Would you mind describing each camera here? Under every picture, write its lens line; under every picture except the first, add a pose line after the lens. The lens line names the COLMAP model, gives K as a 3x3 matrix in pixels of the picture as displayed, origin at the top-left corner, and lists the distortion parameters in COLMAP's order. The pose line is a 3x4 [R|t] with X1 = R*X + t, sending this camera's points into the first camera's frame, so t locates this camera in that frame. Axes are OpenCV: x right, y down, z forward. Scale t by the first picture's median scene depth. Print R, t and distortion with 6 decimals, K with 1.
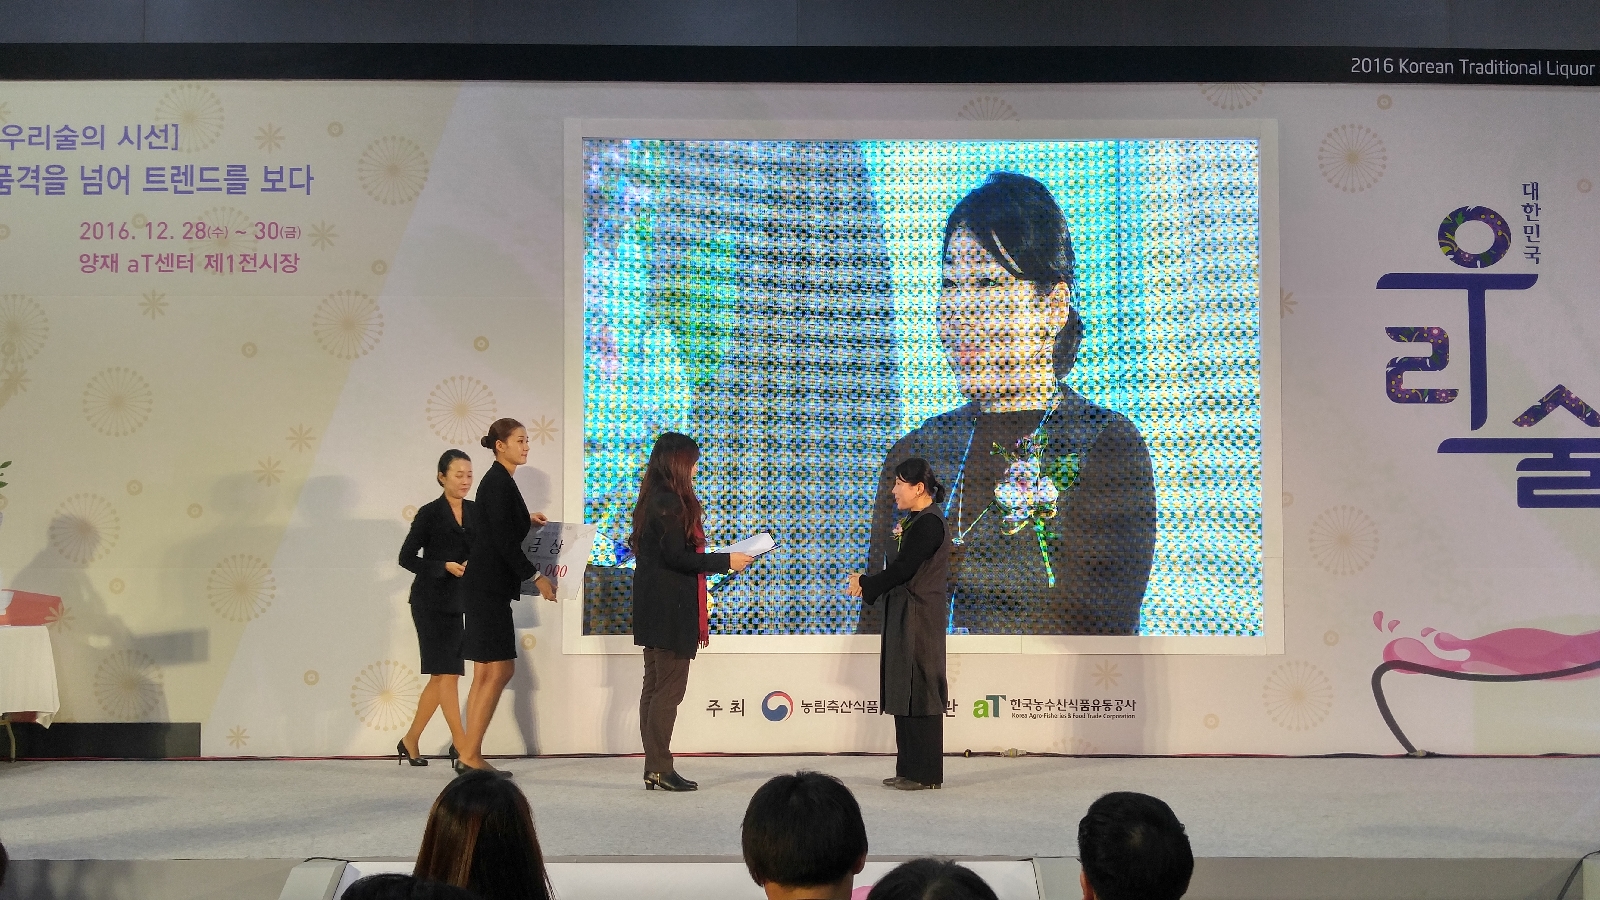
lens RADIAL K [[1413.8, 0, 813.5], [0, 1413.8, 472.4], [0, 0, 1]] dist [0.007438, -0.001757]
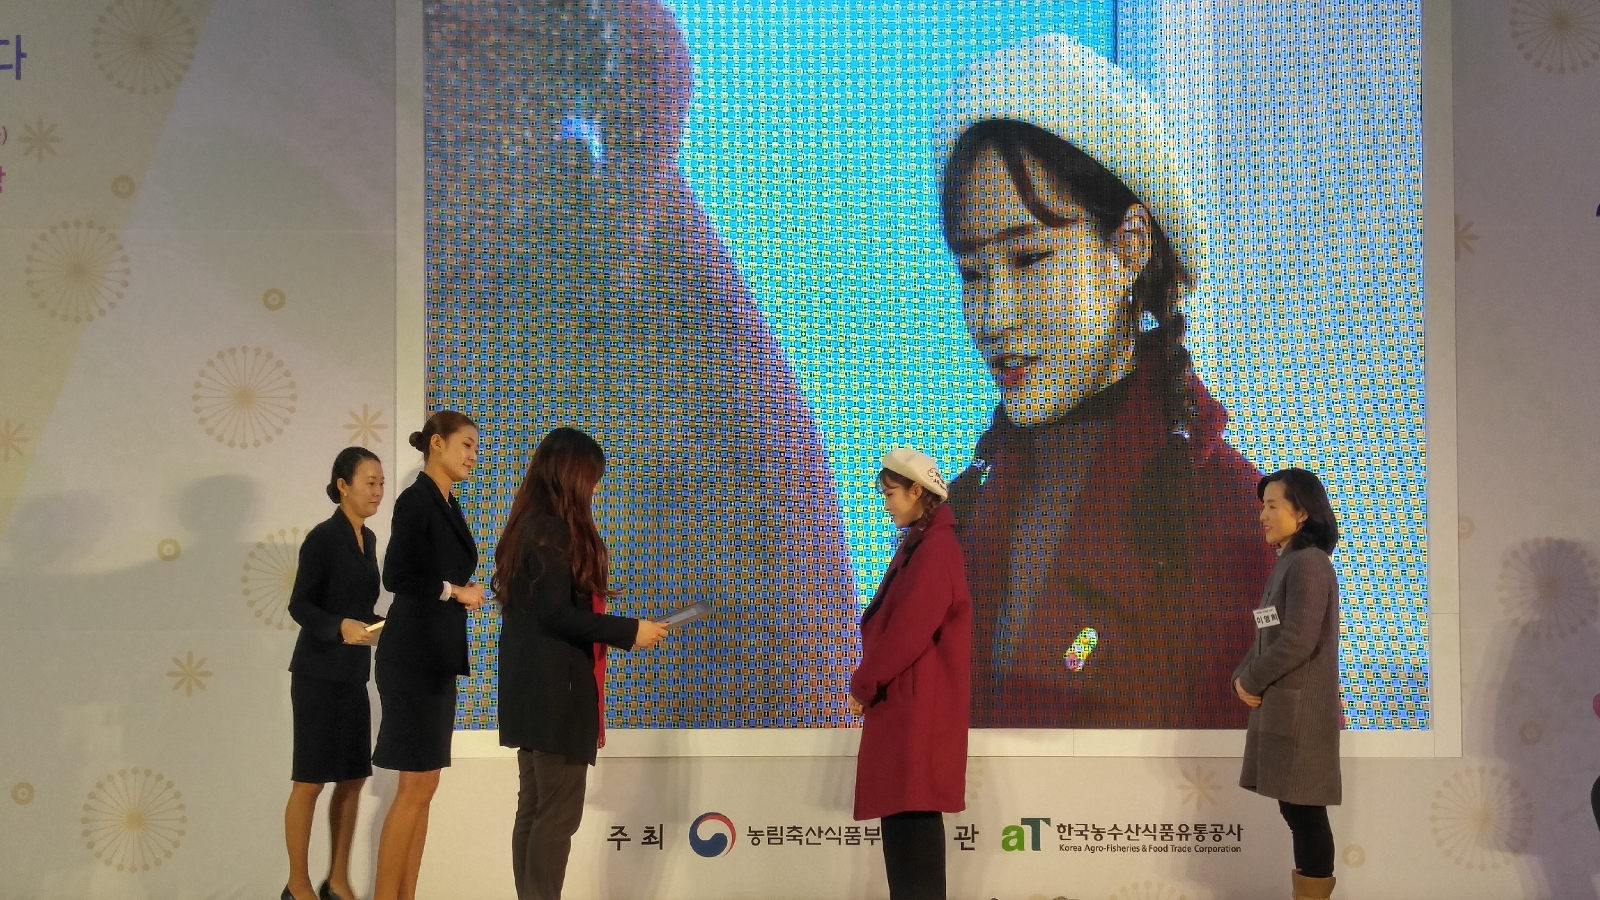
lens RADIAL K [[1413.8, 0, 802.7], [0, 1413.8, 531.7], [0, 0, 1]] dist [0.007438, -0.001757]
pose [[0.999991, -0.001492, -0.003847, 0.020498], [0.001496, 0.999998, 0.001051, 0.019956], [0.003845, -0.001057, 0.999992, 0.323615]]
